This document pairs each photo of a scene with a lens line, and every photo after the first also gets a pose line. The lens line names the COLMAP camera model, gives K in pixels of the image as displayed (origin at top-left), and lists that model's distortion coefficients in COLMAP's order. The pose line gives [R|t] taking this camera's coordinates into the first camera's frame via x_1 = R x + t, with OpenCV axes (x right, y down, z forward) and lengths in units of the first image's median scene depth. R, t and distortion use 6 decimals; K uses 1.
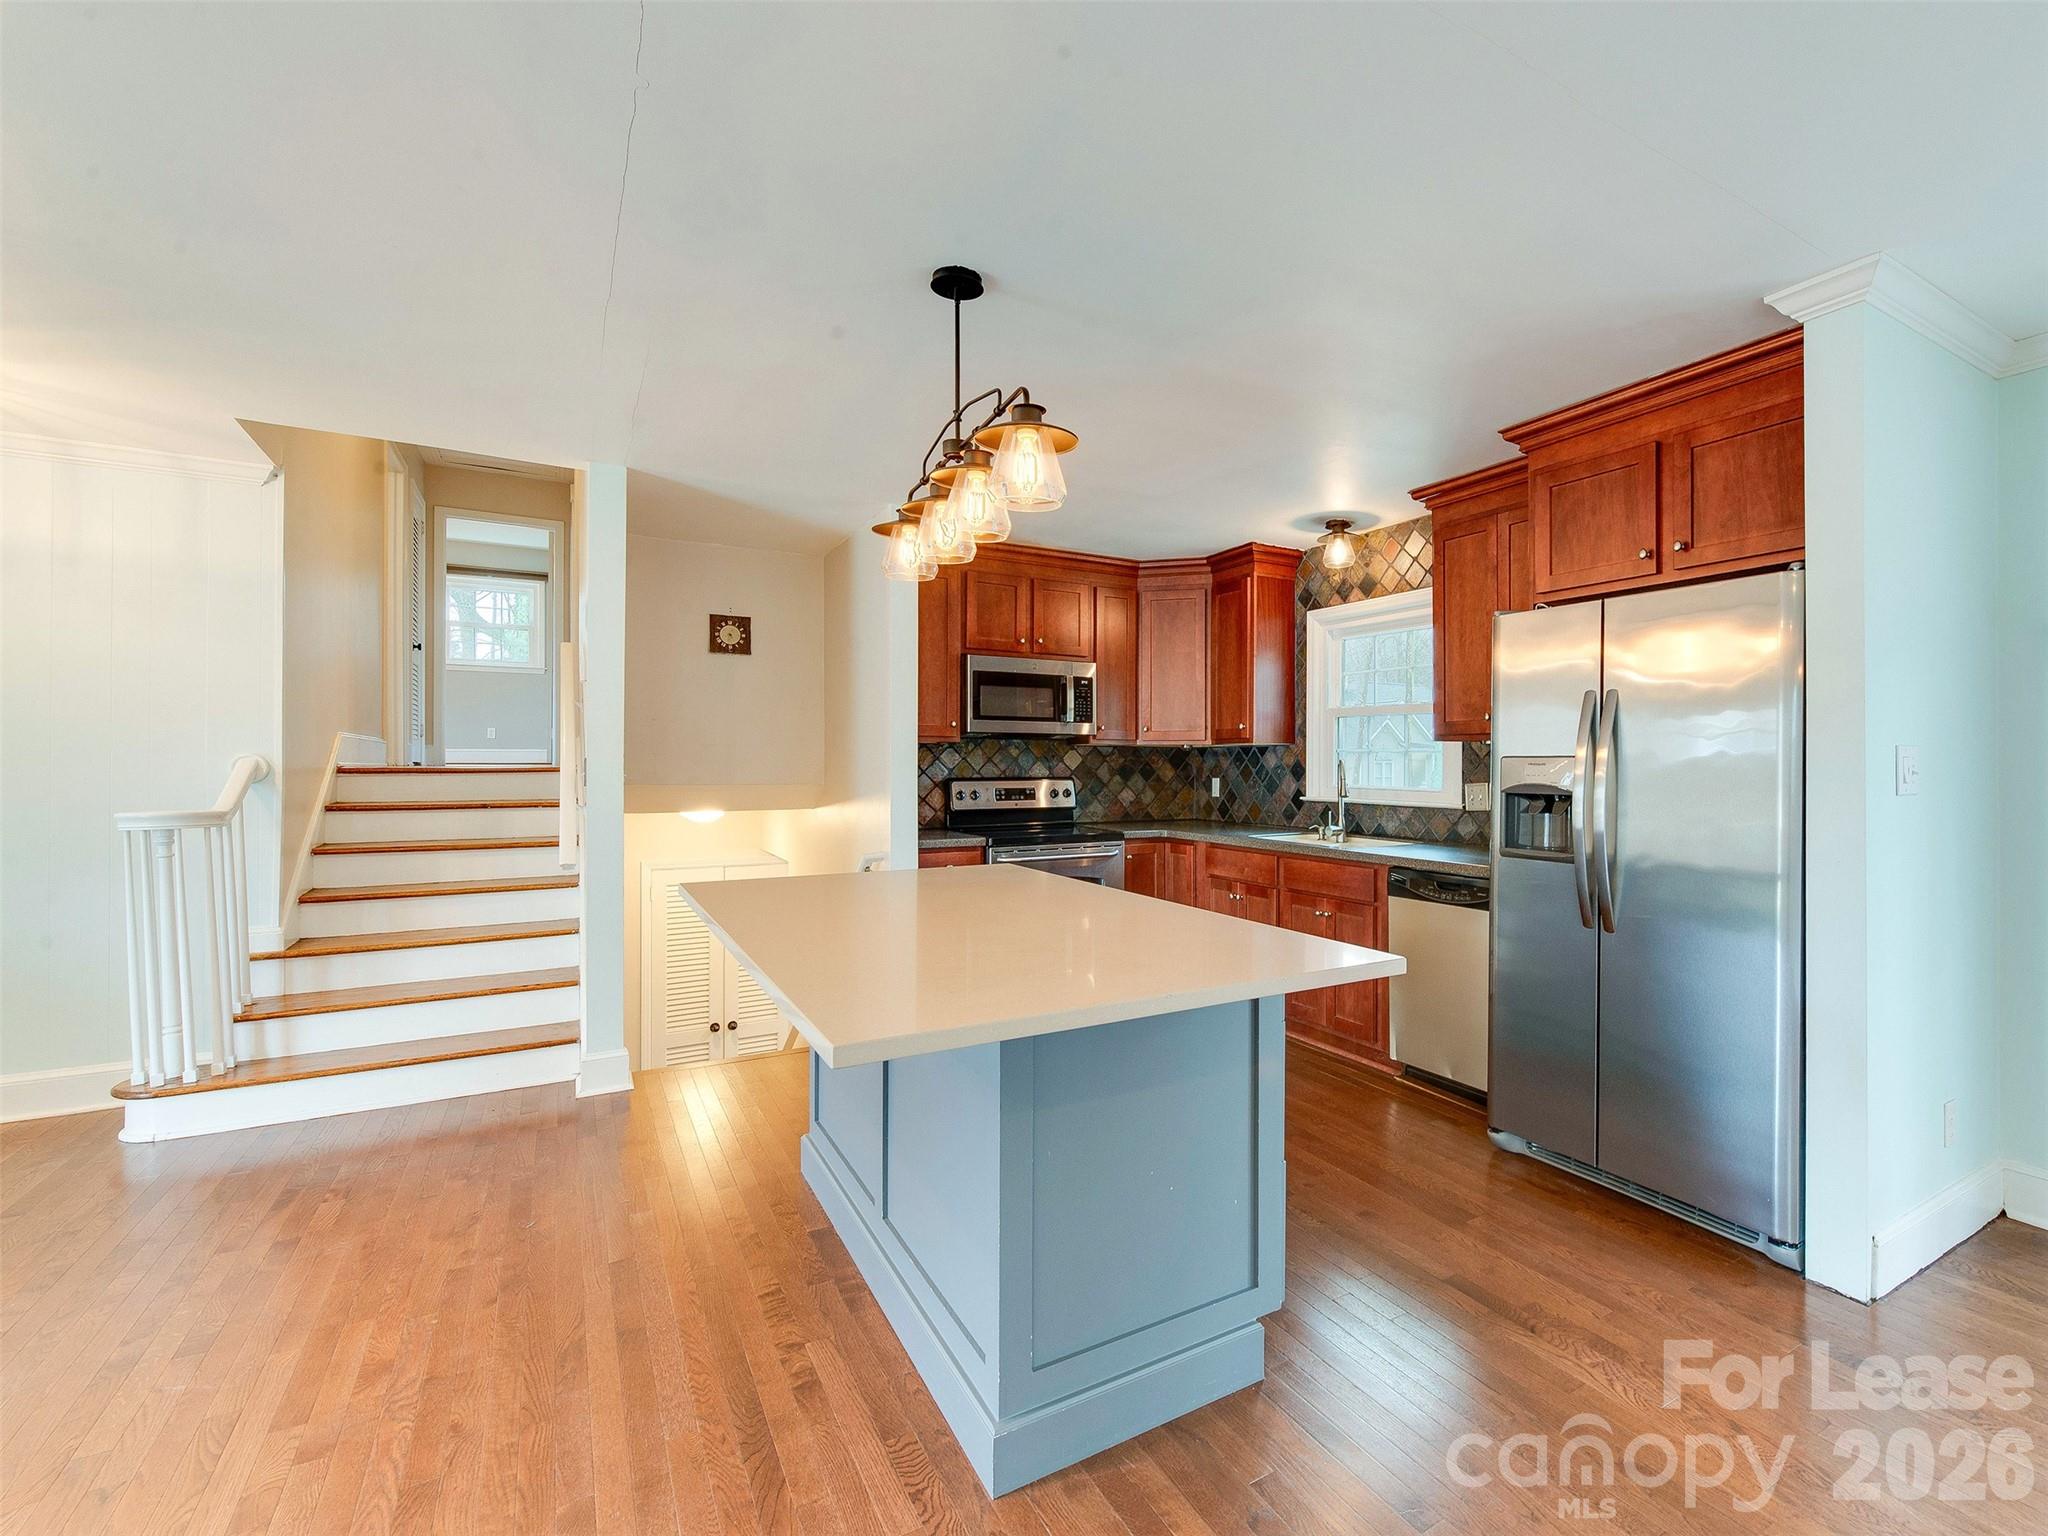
lens RADIAL K [[942.3, 0, 1139.3], [0, 942.3, 763.2], [0, 0, 1]] dist [-0.000126, -0.000263]
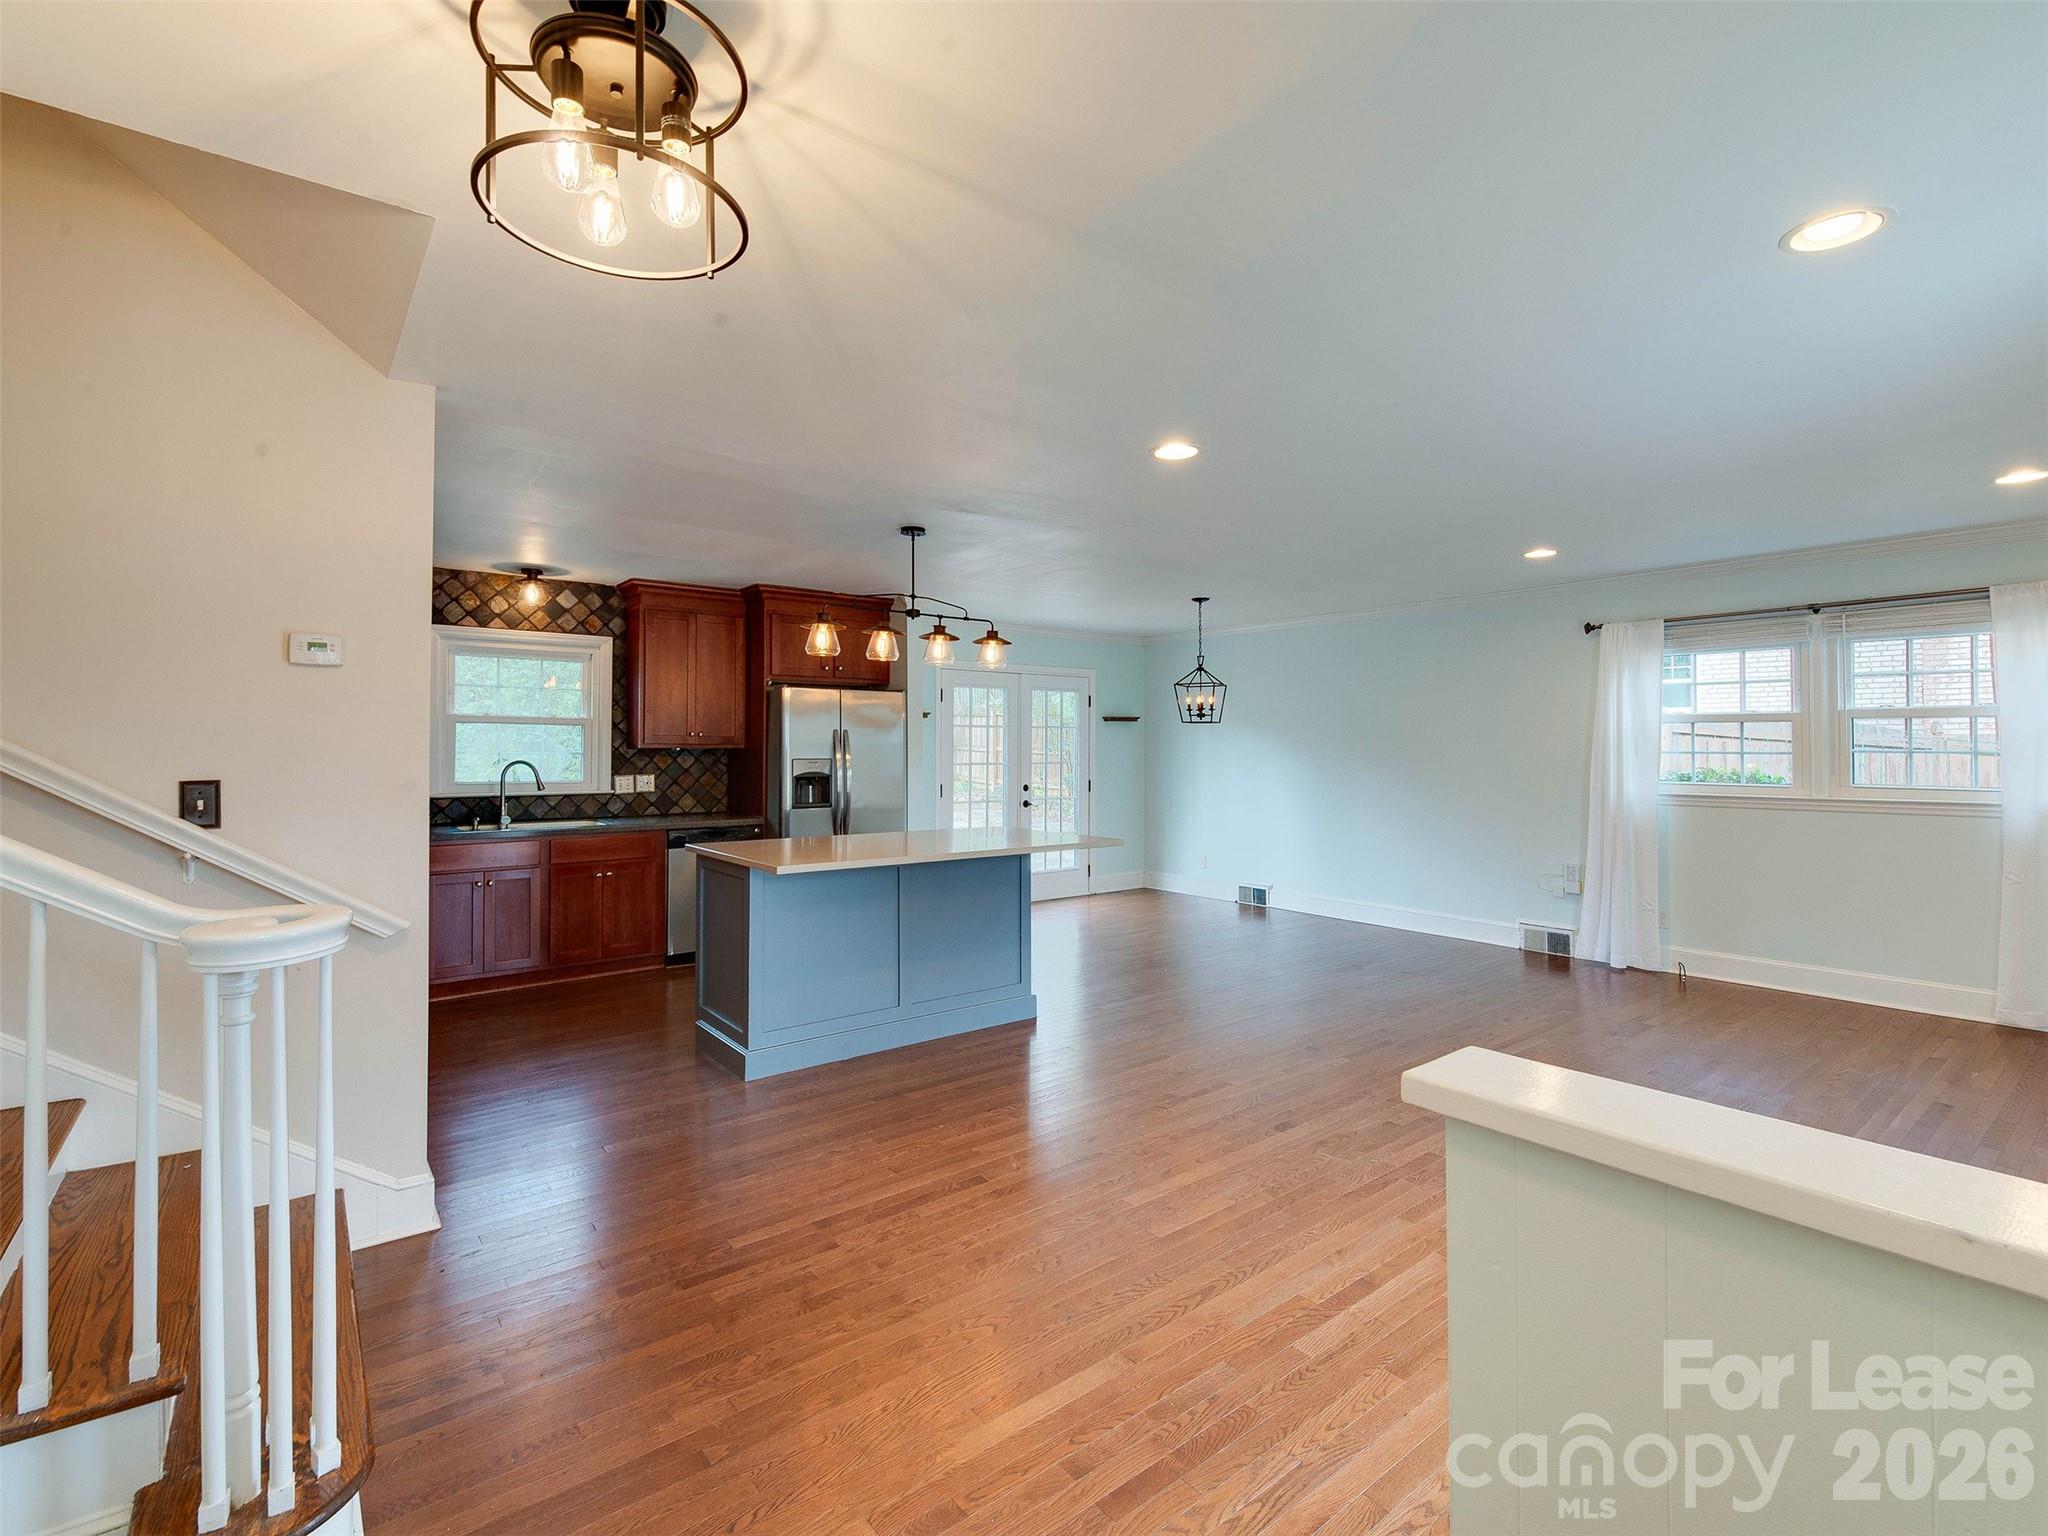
lens RADIAL K [[946.2, 0, 1044.2], [0, 946.2, 738.4], [0, 0, 1]] dist [-0.000337, -0.001494]
pose [[-0.133084, 0.009489, 0.991059, -1.101493], [0.001772, 0.999955, -0.009336, -0.019724], [-0.991103, 0.000514, -0.133095, 0.487476]]
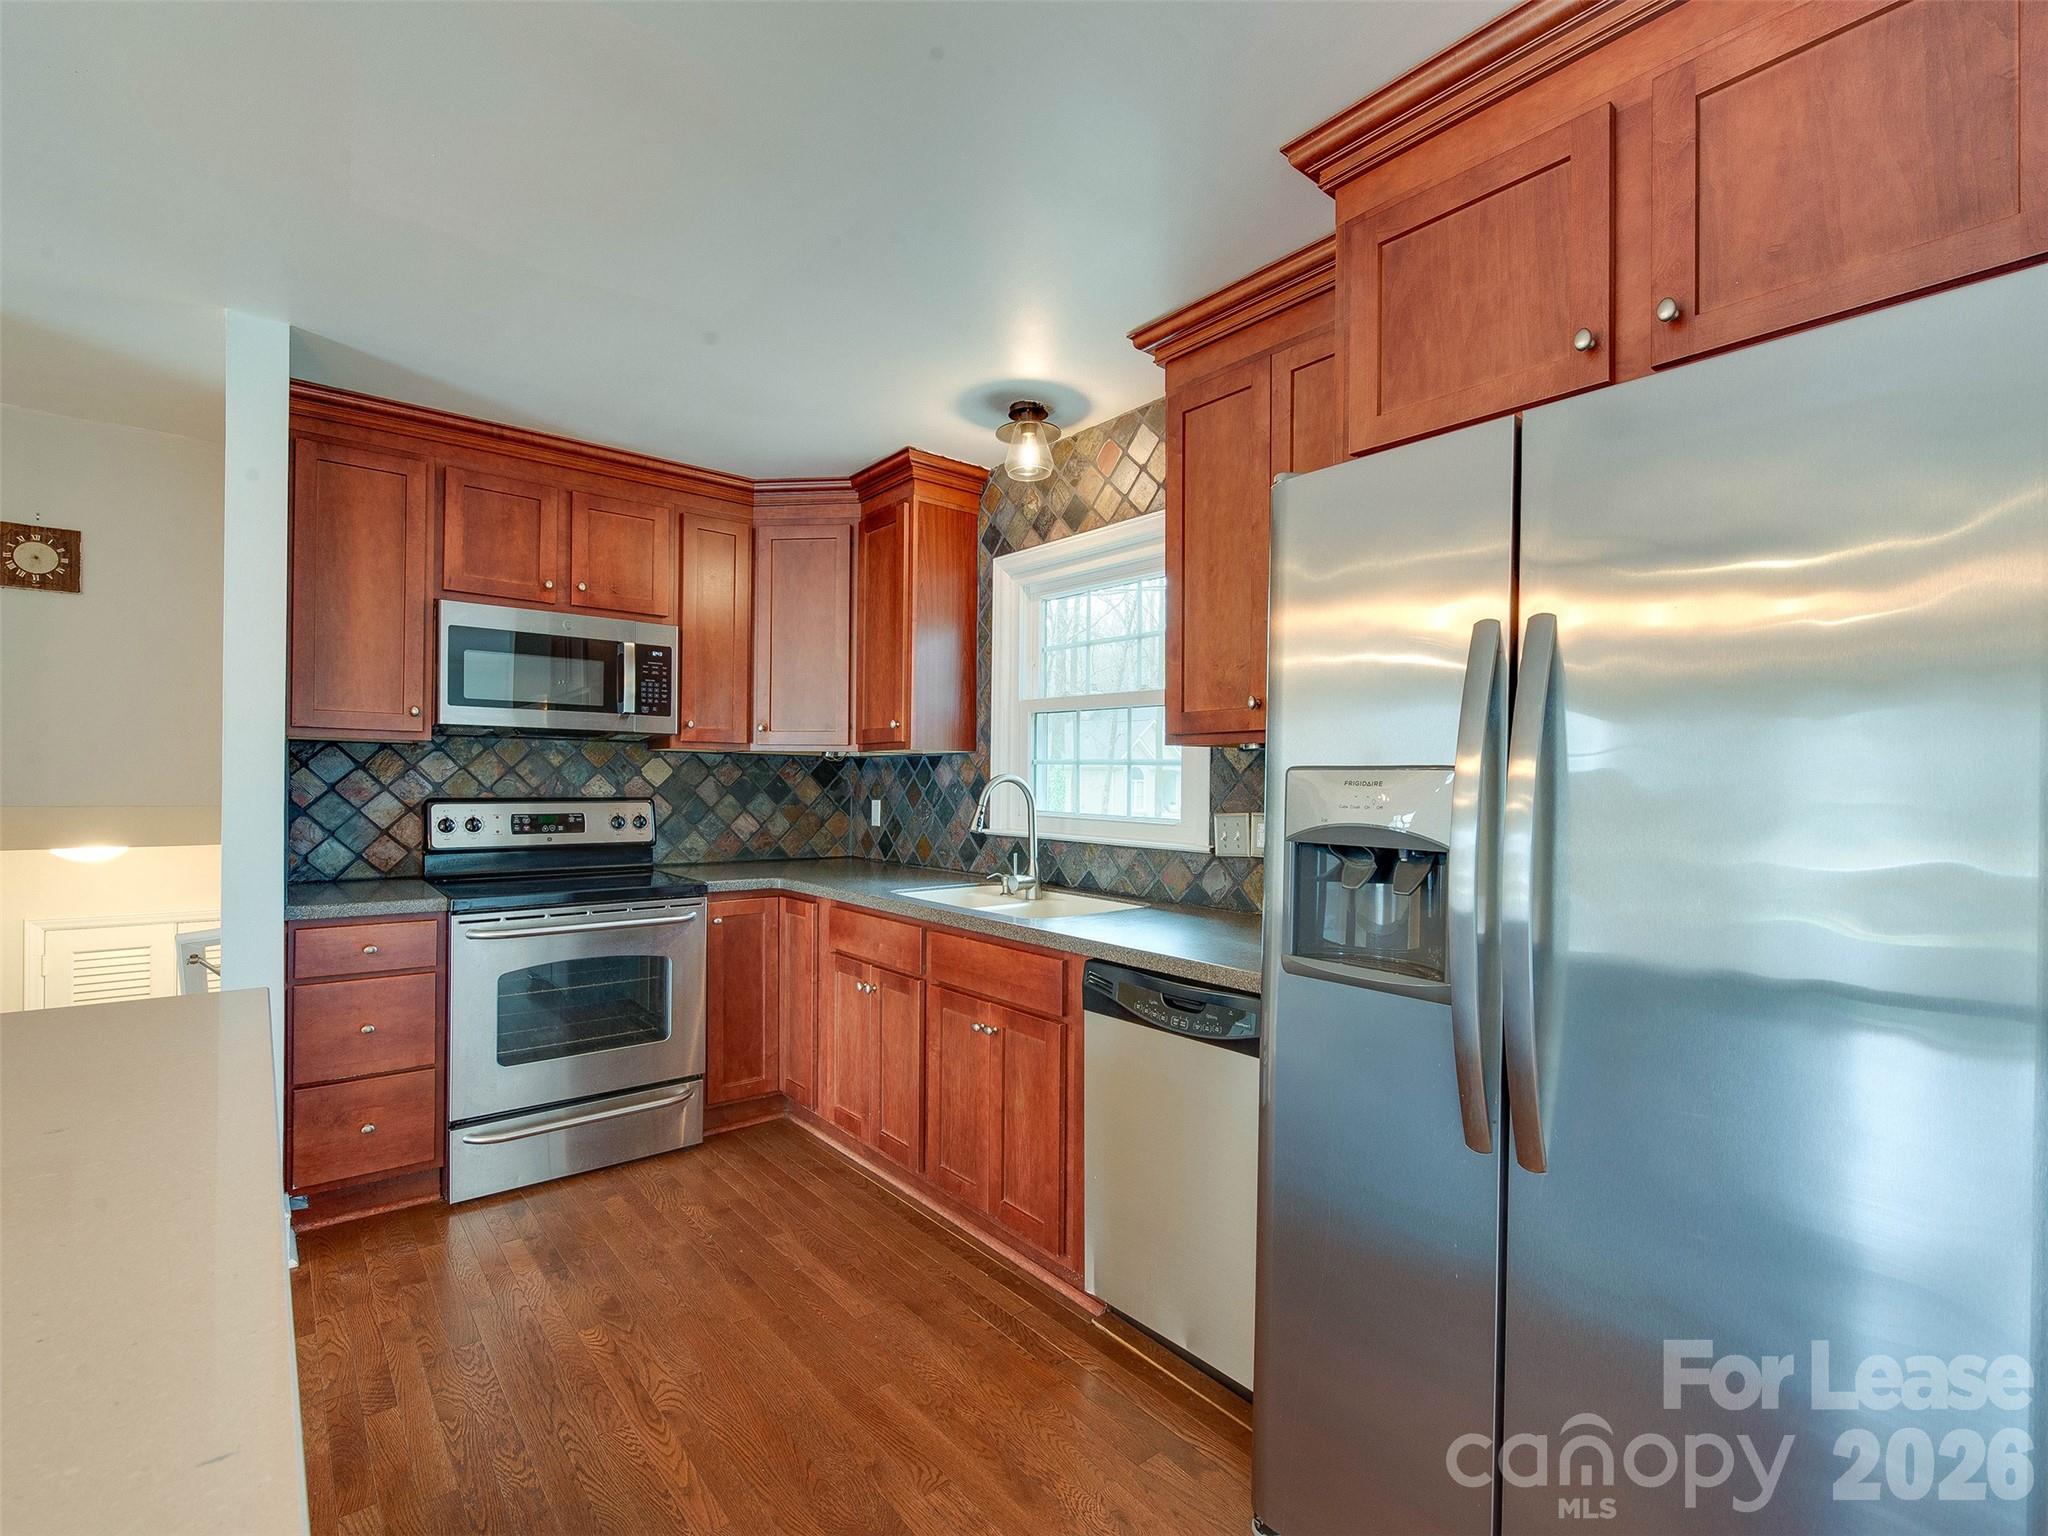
lens RADIAL K [[943.5, 0, 1018.4], [0, 943.5, 778.5], [0, 0, 1]] dist [-0.000213, -0.003749]
pose [[0.991628, 0.009363, 0.128785, 0.121009], [-0.009016, 0.999954, -0.003278, 0.001176], [-0.128810, 0.002089, 0.991667, 0.352208]]
